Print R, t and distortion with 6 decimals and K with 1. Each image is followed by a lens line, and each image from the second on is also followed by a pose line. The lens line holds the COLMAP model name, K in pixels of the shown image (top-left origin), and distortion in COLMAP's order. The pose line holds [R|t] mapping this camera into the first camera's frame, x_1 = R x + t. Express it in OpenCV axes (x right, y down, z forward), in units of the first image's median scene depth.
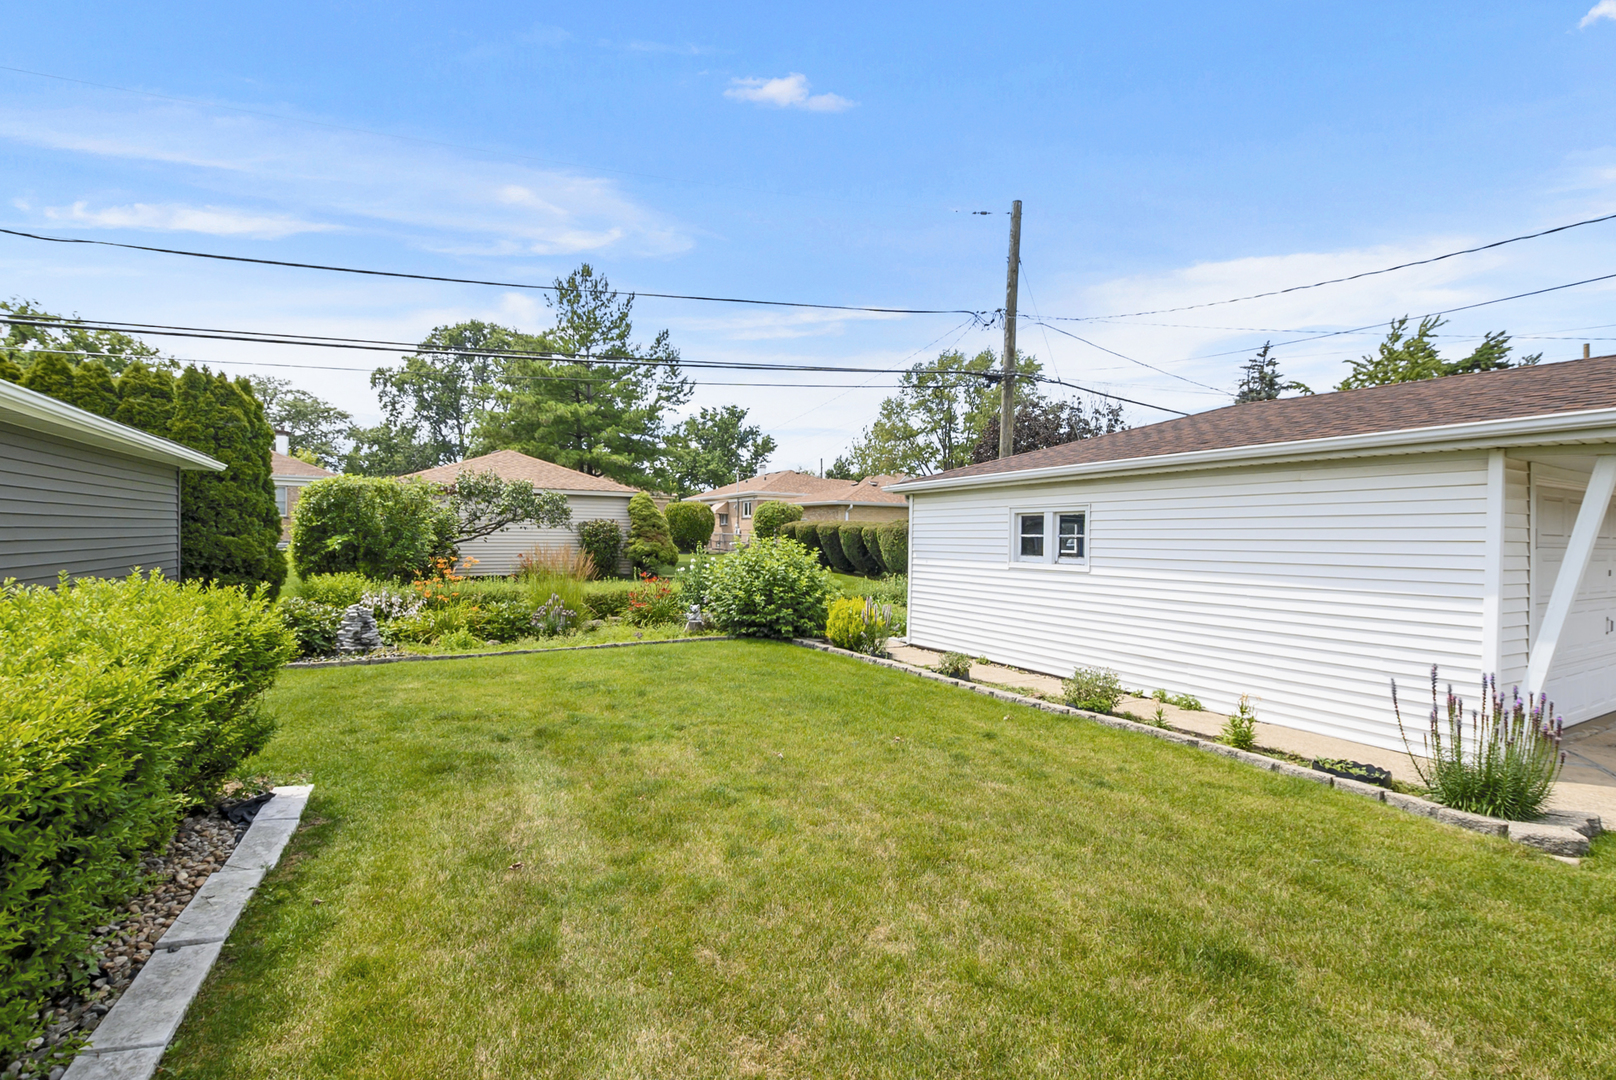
lens RADIAL K [[719.4, 0, 818.9], [0, 719.4, 542.7], [0, 0, 1]] dist [0.002362, -0.000451]
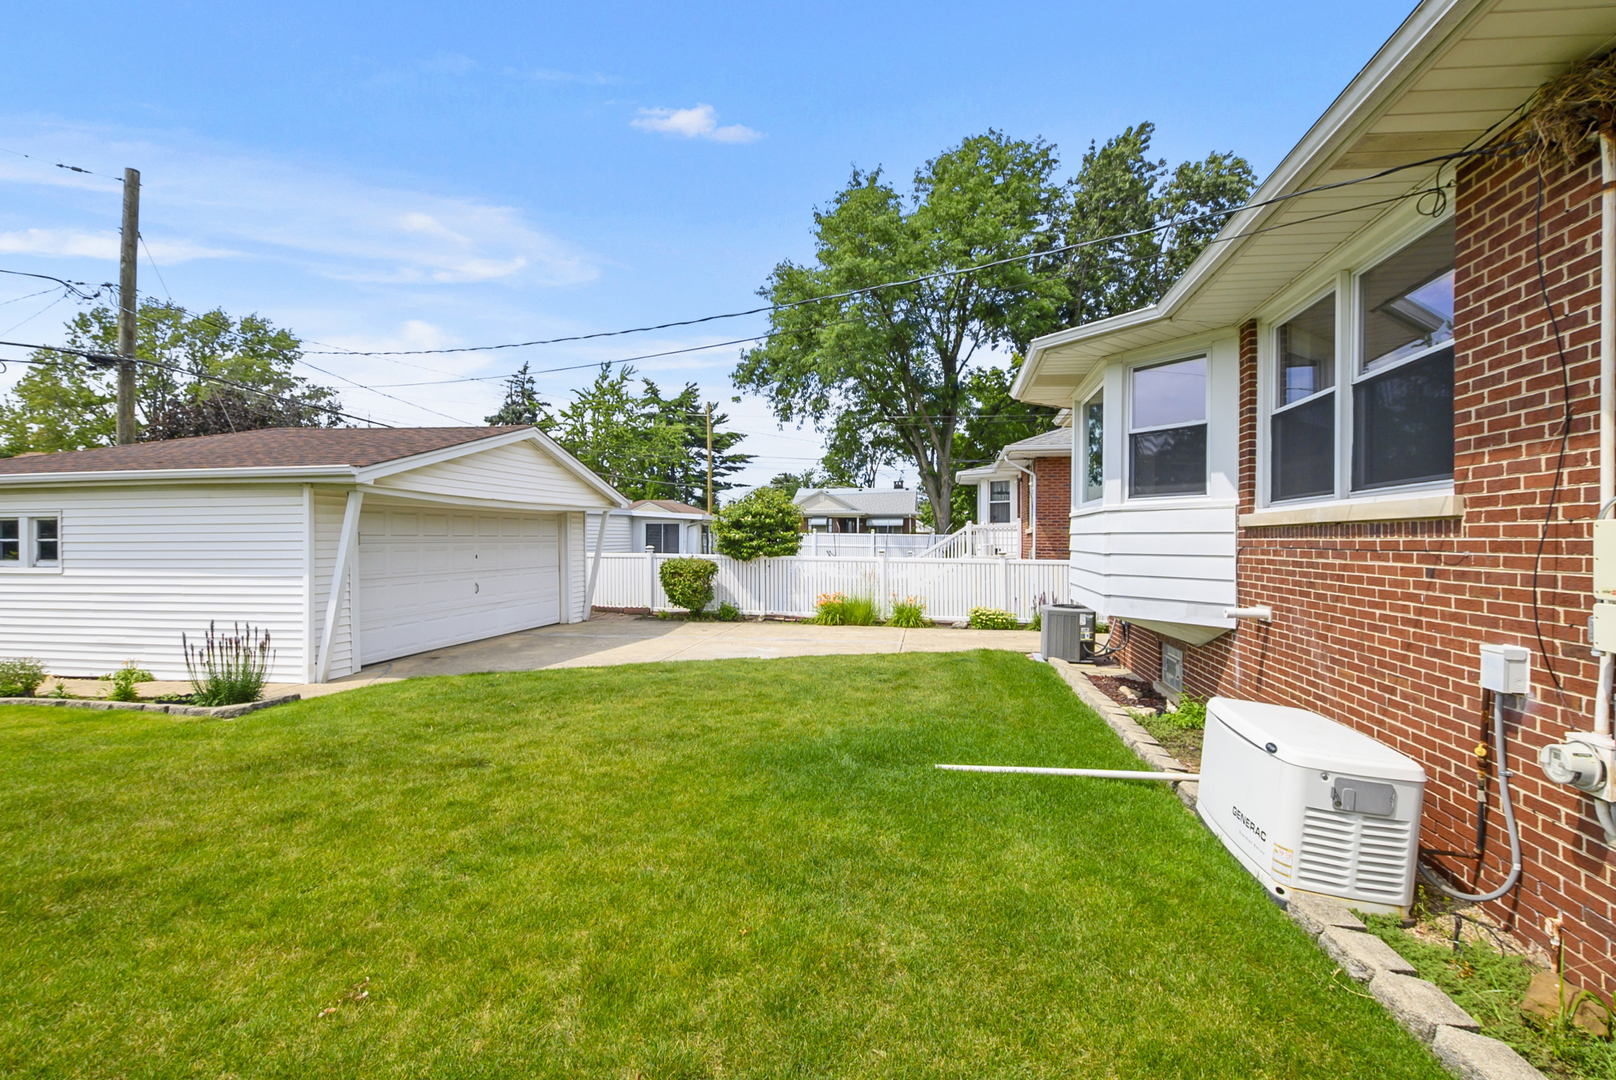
lens RADIAL K [[714.6, 0, 829.1], [0, 714.6, 543.7], [0, 0, 1]] dist [-0.000427, -0.000893]
pose [[0.628257, -0.022826, 0.777671, 0.092800], [0.017408, 0.999732, 0.015281, -0.000098], [-0.777811, 0.003937, 0.628486, -0.198787]]
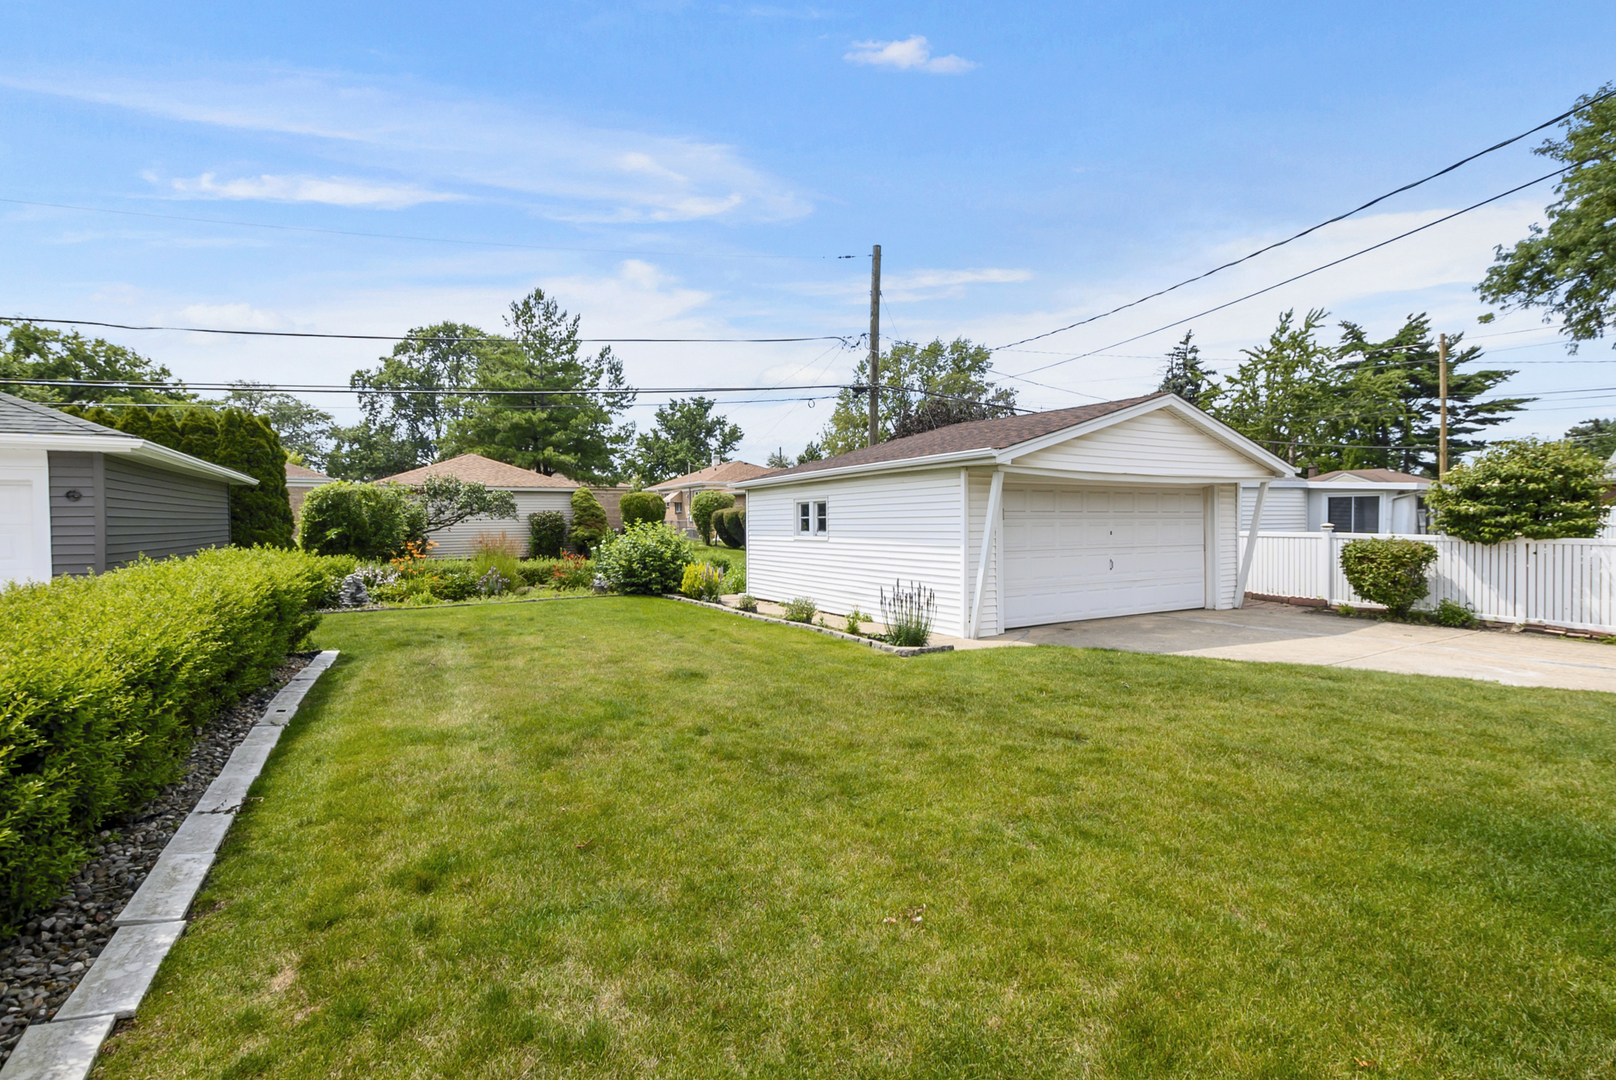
lens RADIAL K [[725.6, 0, 810.5], [0, 725.6, 528.0], [0, 0, 1]] dist [0.008571, -0.005368]
pose [[0.999748, -0.021668, 0.005816, 0.114276], [0.021661, 0.999764, 0.001323, 0.003821], [-0.005843, -0.001197, 0.999982, -0.195140]]
